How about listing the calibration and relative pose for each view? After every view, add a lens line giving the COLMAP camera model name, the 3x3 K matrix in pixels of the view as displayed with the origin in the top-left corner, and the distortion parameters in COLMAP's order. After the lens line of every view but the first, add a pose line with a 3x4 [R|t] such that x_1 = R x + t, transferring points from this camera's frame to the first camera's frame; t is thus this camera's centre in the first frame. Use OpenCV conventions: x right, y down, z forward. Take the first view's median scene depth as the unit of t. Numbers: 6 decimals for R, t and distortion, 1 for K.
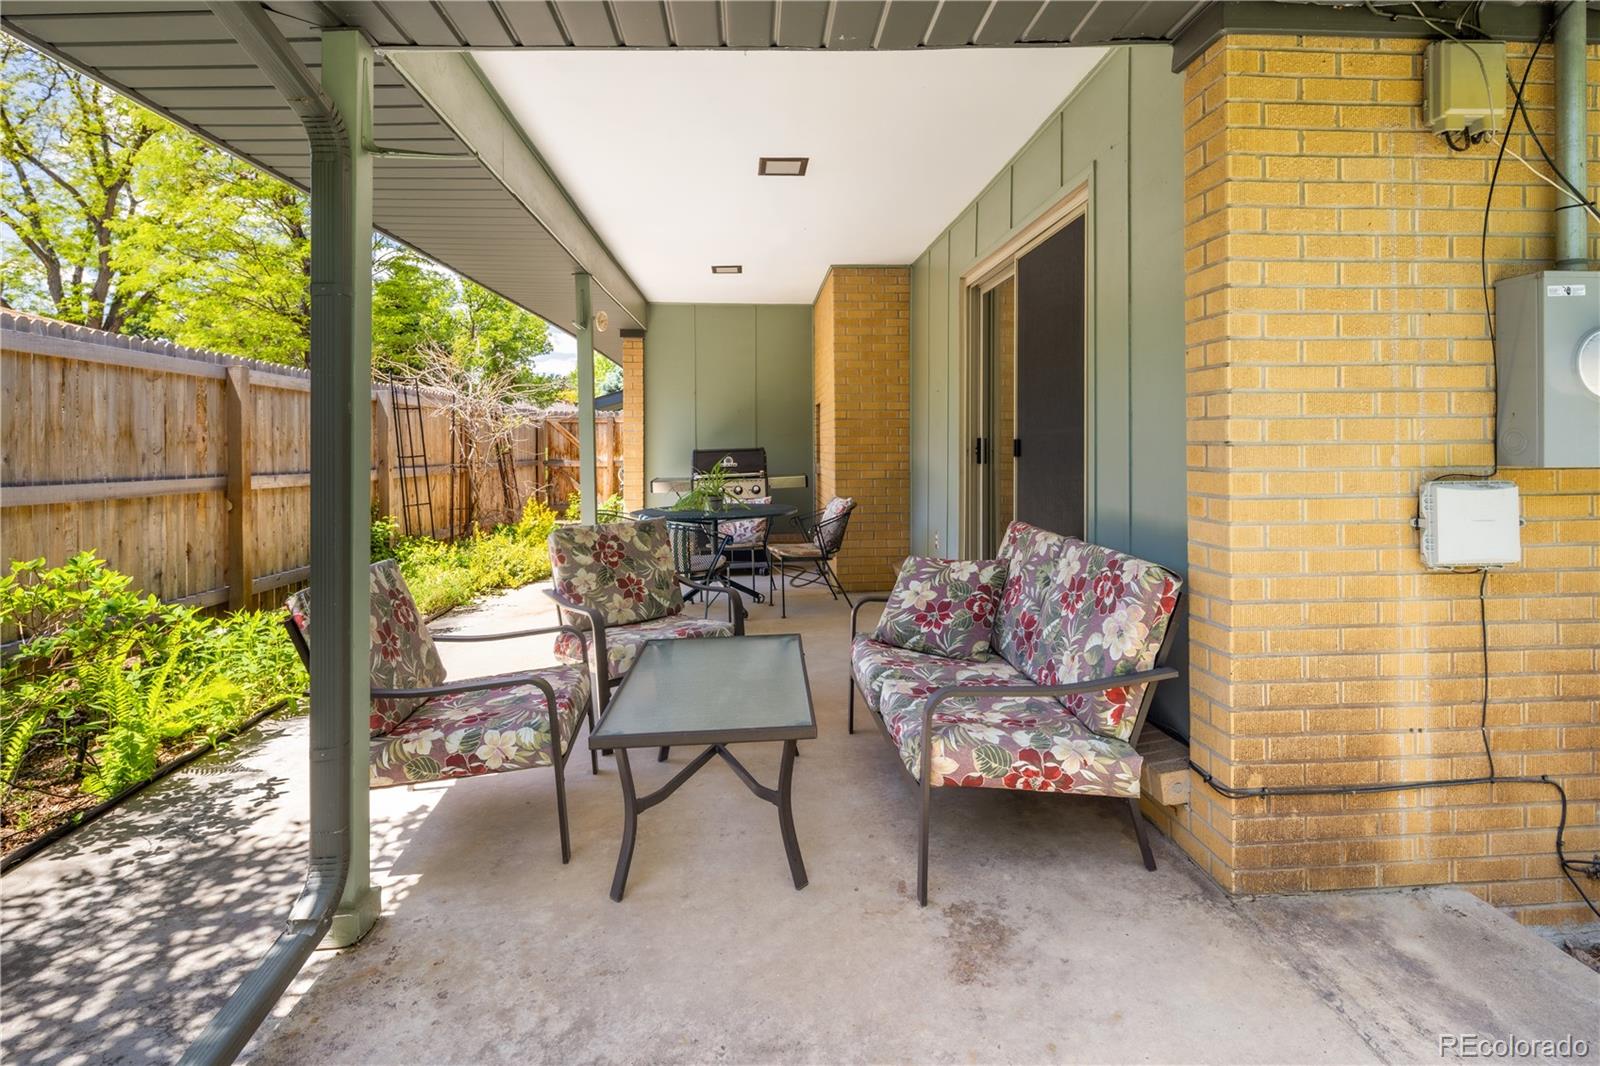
lens RADIAL K [[784.3, 0, 797.1], [0, 784.3, 441.3], [0, 0, 1]] dist [0.000340, 0.000055]
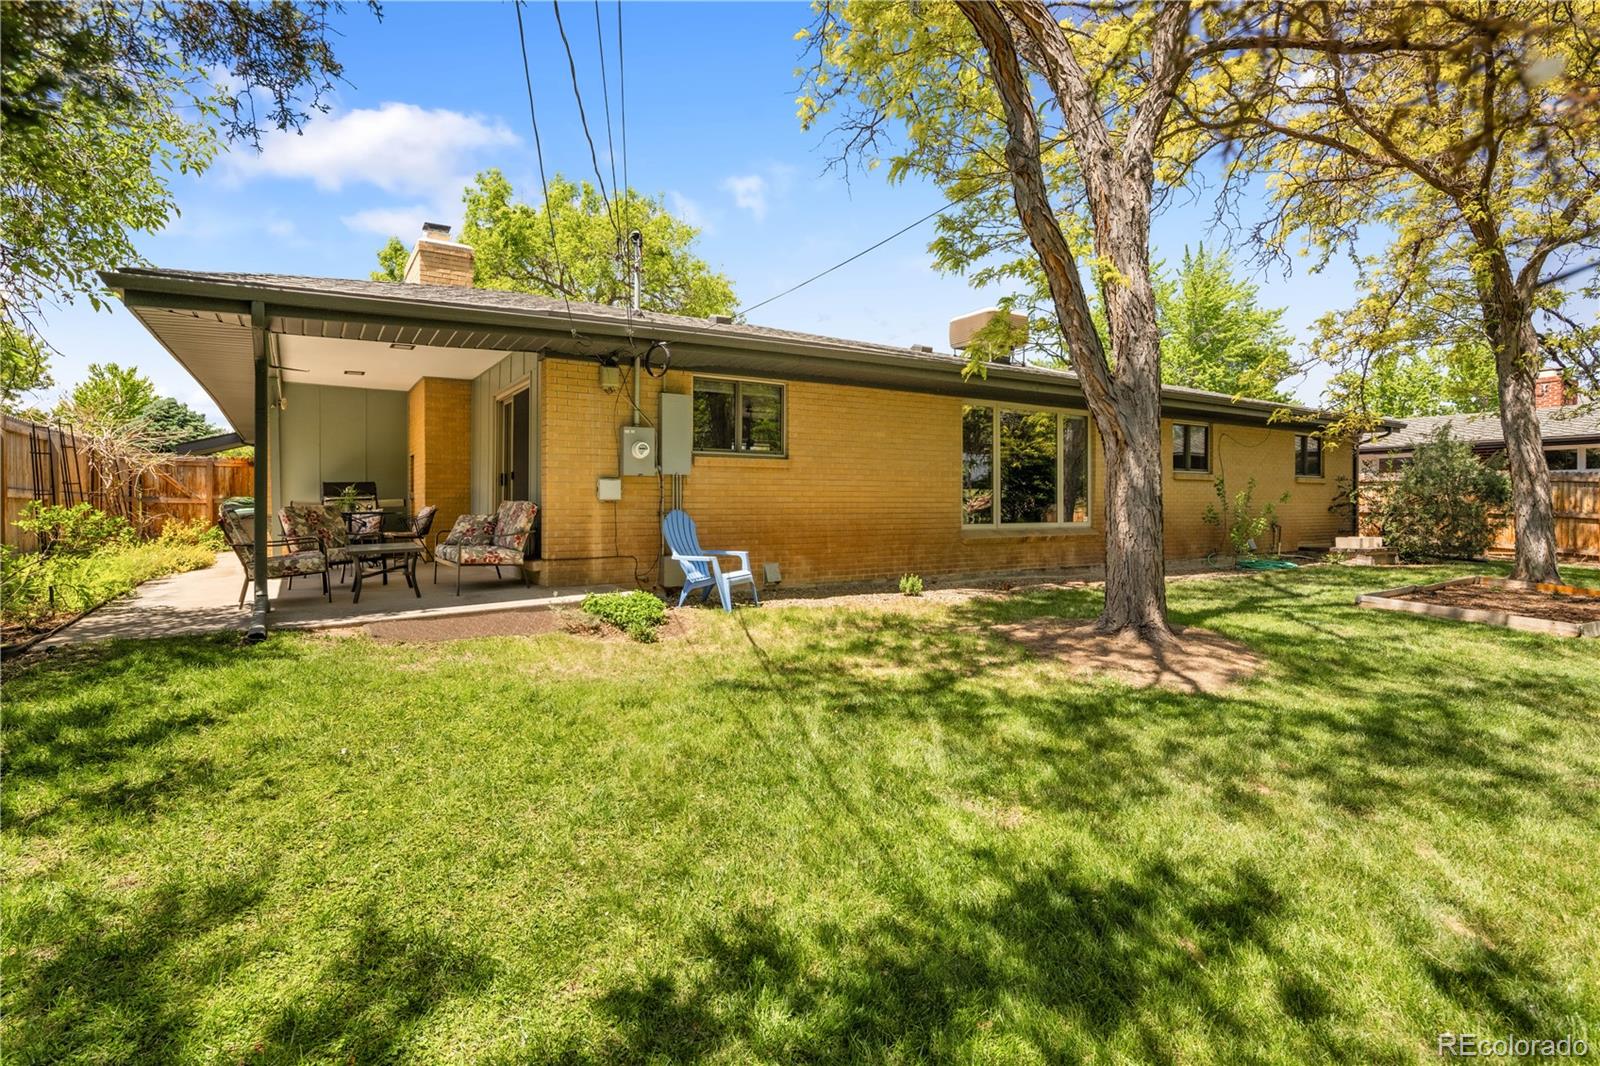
lens RADIAL K [[786.9, 0, 798.4], [0, 786.9, 504.4], [0, 0, 1]] dist [-0.000969, -0.000162]
pose [[0.875388, 0.007824, 0.483359, -0.128987], [-0.008068, 0.999966, -0.001575, 0.106859], [-0.483355, -0.002521, 0.875421, -1.732725]]
